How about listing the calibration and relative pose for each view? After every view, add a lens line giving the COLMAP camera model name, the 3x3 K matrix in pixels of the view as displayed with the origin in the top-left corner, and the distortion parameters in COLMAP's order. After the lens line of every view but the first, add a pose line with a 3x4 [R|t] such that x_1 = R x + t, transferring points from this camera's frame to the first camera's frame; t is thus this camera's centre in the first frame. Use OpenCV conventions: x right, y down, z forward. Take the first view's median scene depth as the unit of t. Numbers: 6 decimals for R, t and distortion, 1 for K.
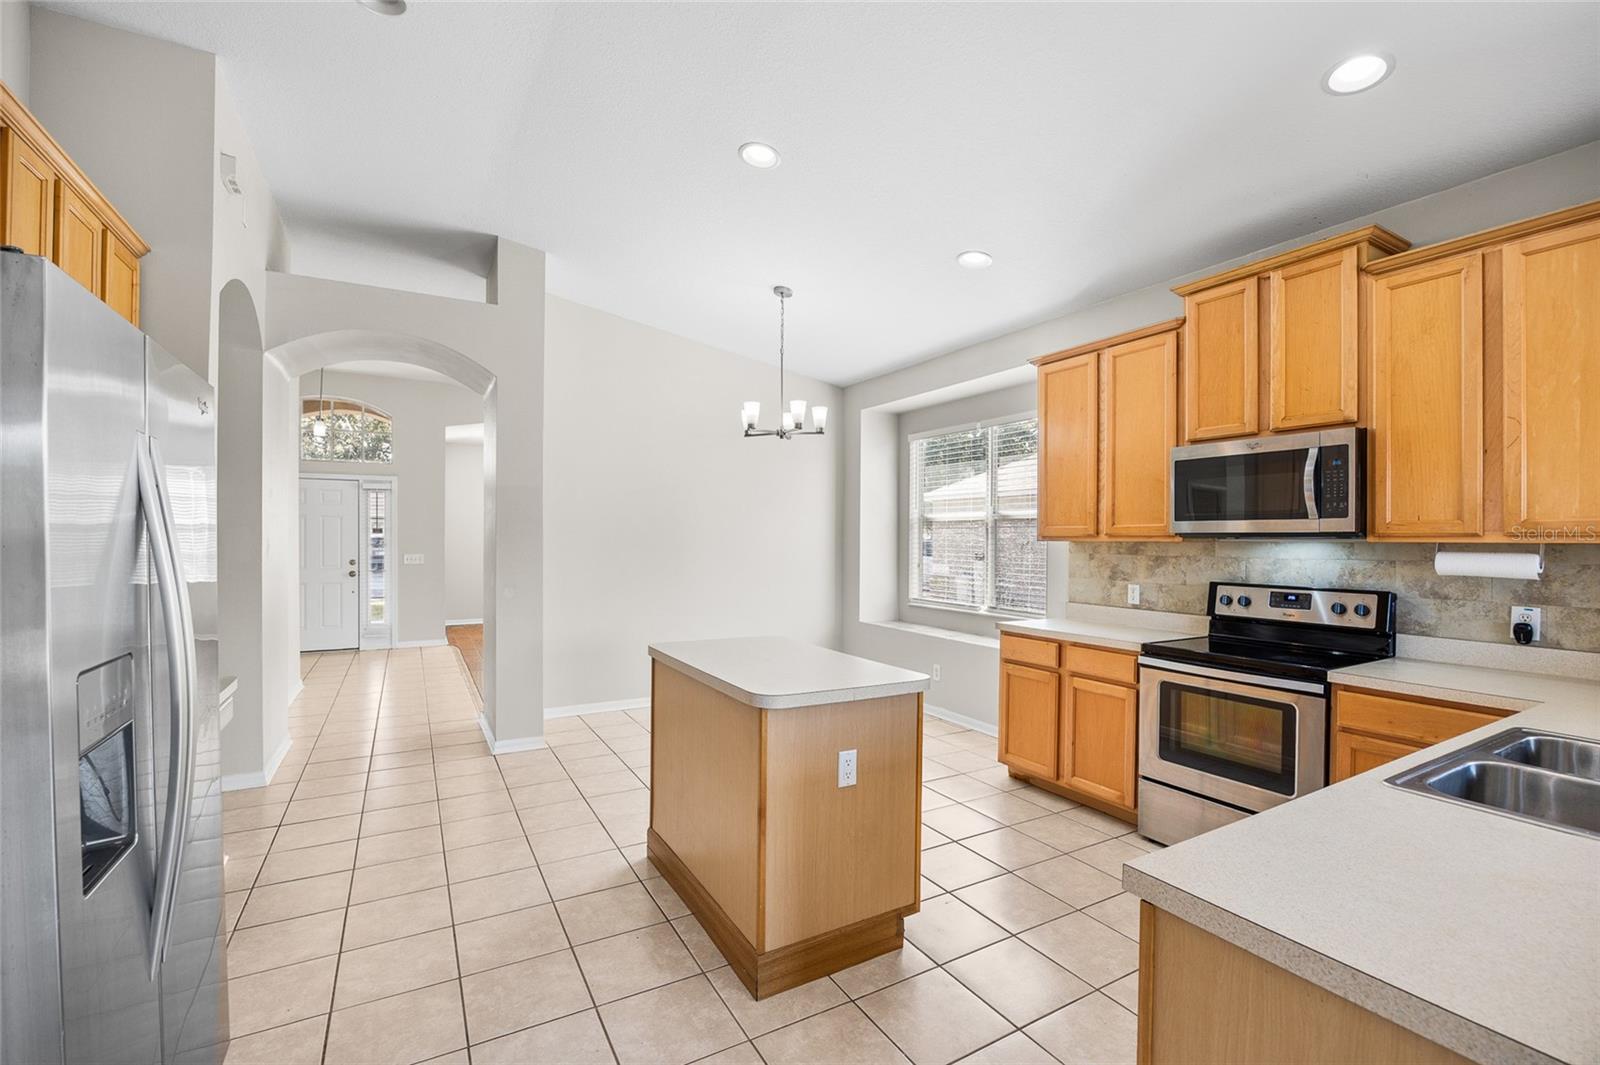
lens RADIAL K [[705.0, 0, 804.1], [0, 705.0, 537.3], [0, 0, 1]] dist [-0.014444, 0.000701]
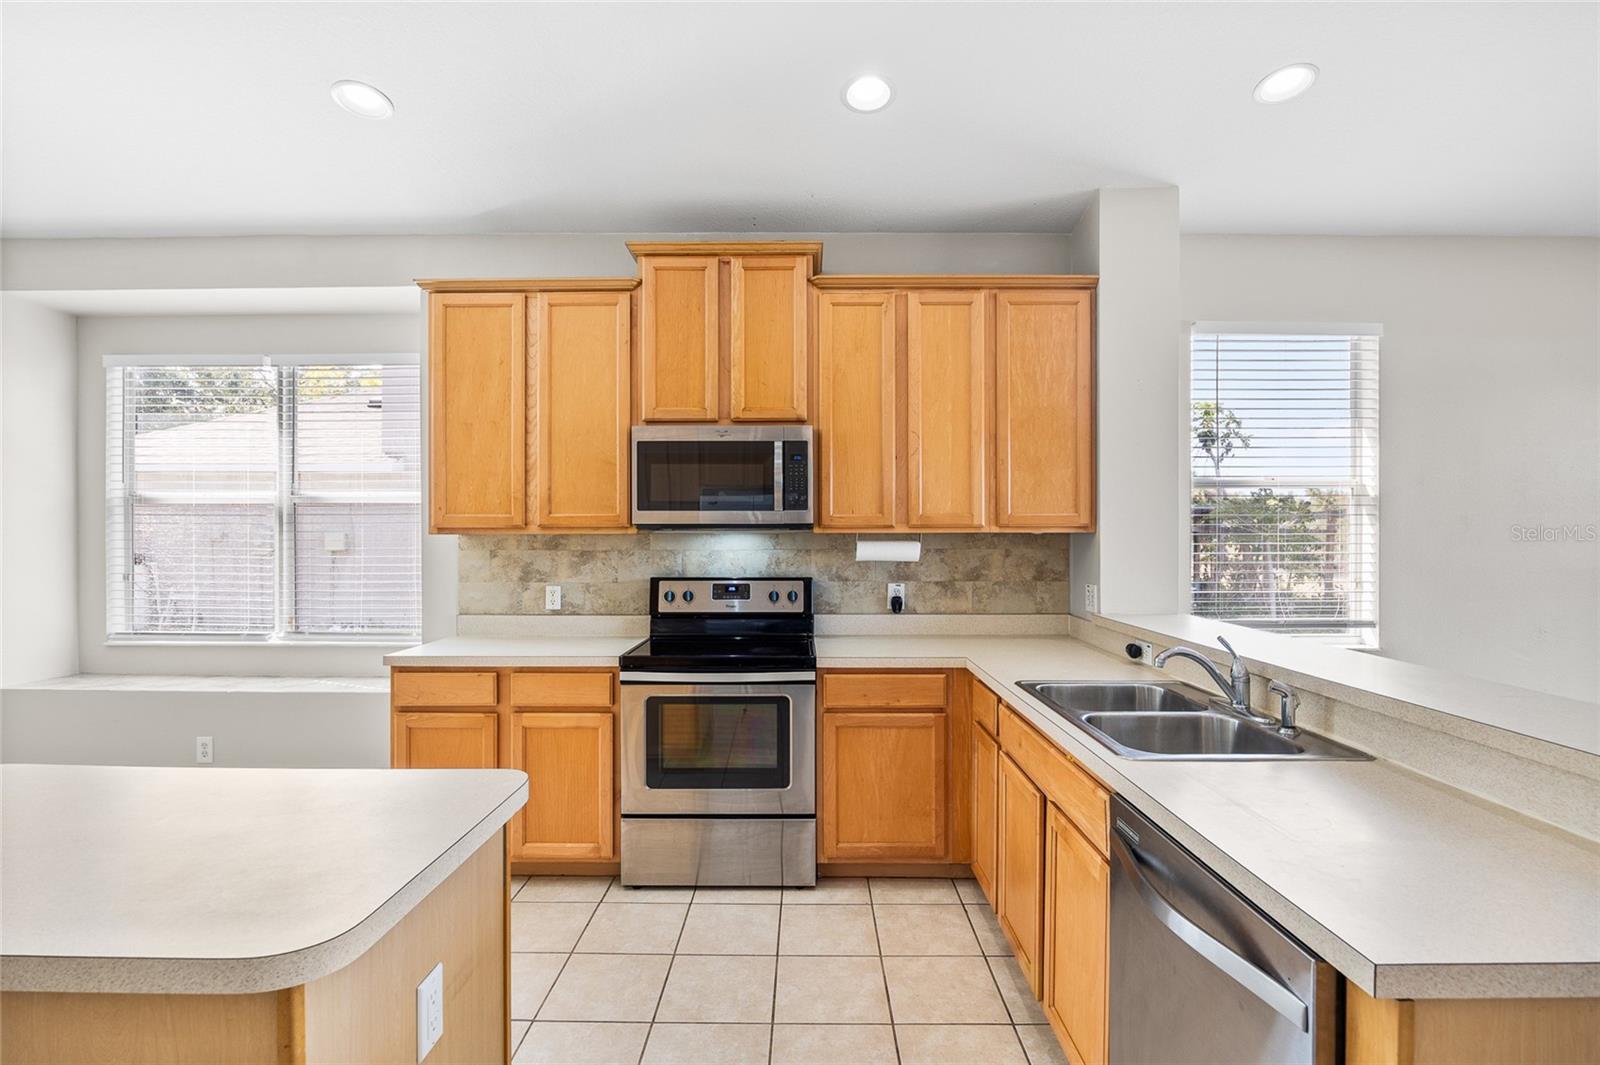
lens RADIAL K [[747.2, 0, 802.2], [0, 747.2, 532.0], [0, 0, 1]] dist [-0.007387, -0.000547]
pose [[0.503317, -0.006630, 0.864077, -0.169909], [0.001782, 0.999976, 0.006635, -0.002059], [-0.864100, -0.001800, 0.503316, 0.353826]]
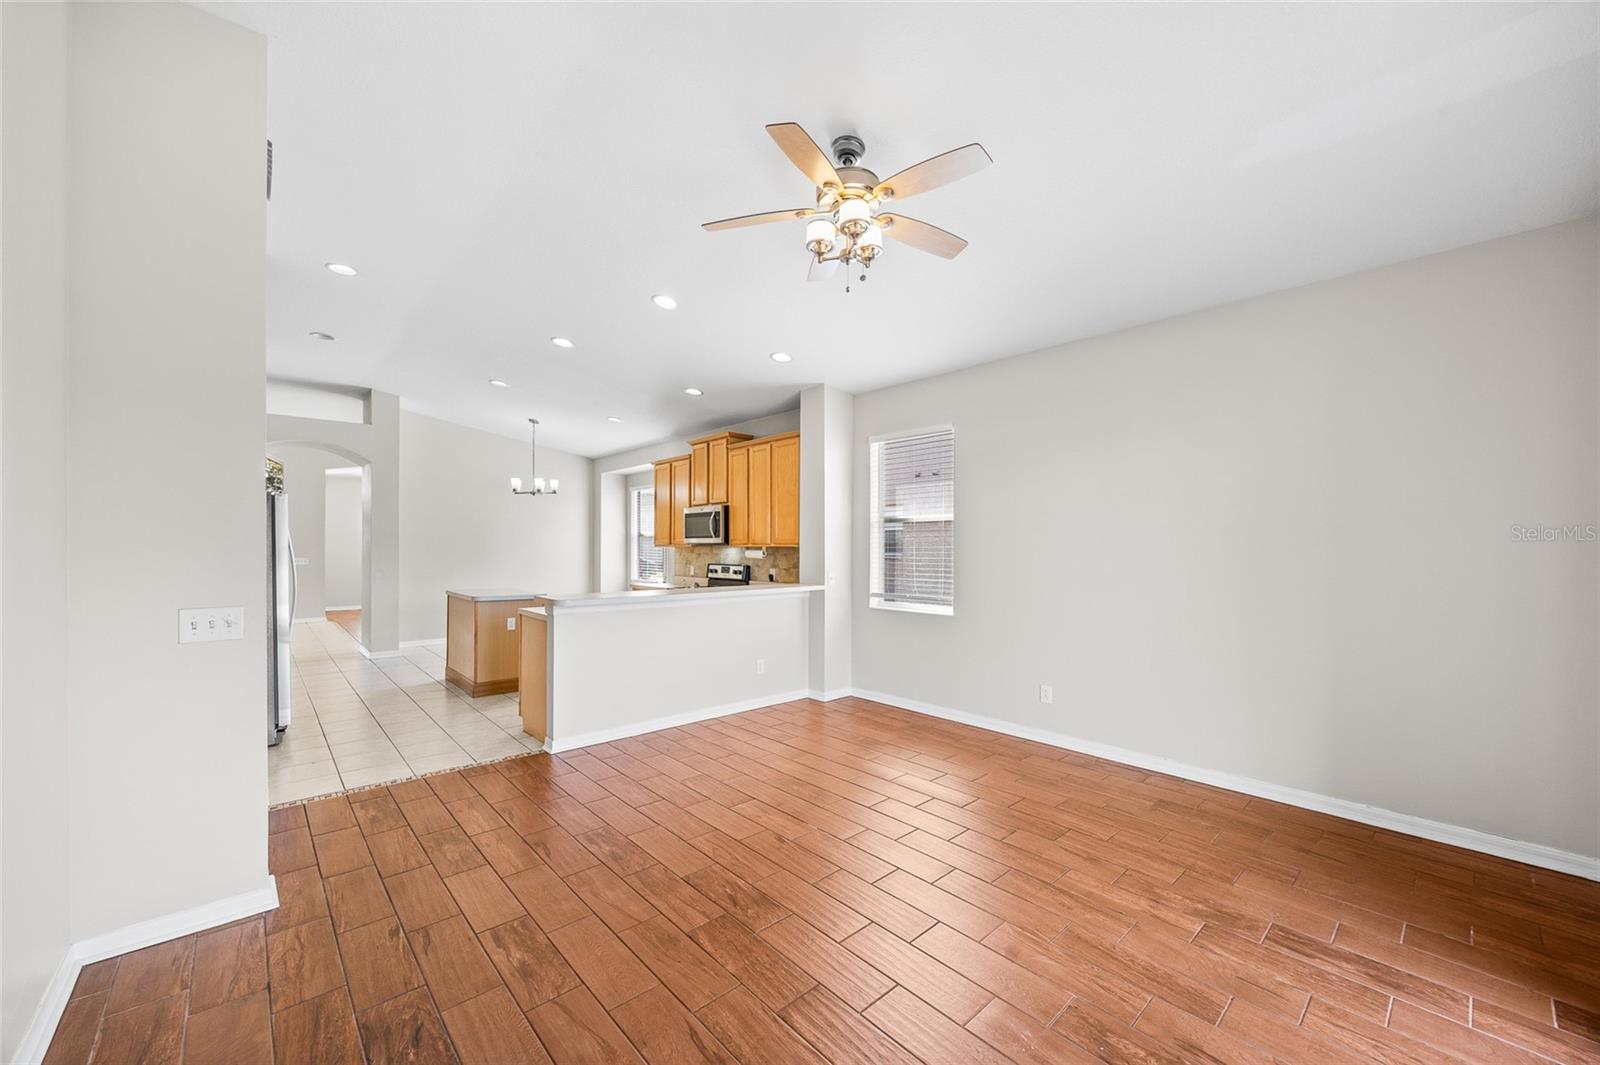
lens RADIAL K [[620.2, 0, 812.2], [0, 620.2, 555.6], [0, 0, 1]] dist [-0.003649, -0.000067]
pose [[0.978049, -0.004050, 0.208336, 0.506354], [0.000811, 0.999877, 0.015631, 0.003416], [-0.208374, -0.015119, 0.977932, -1.192111]]
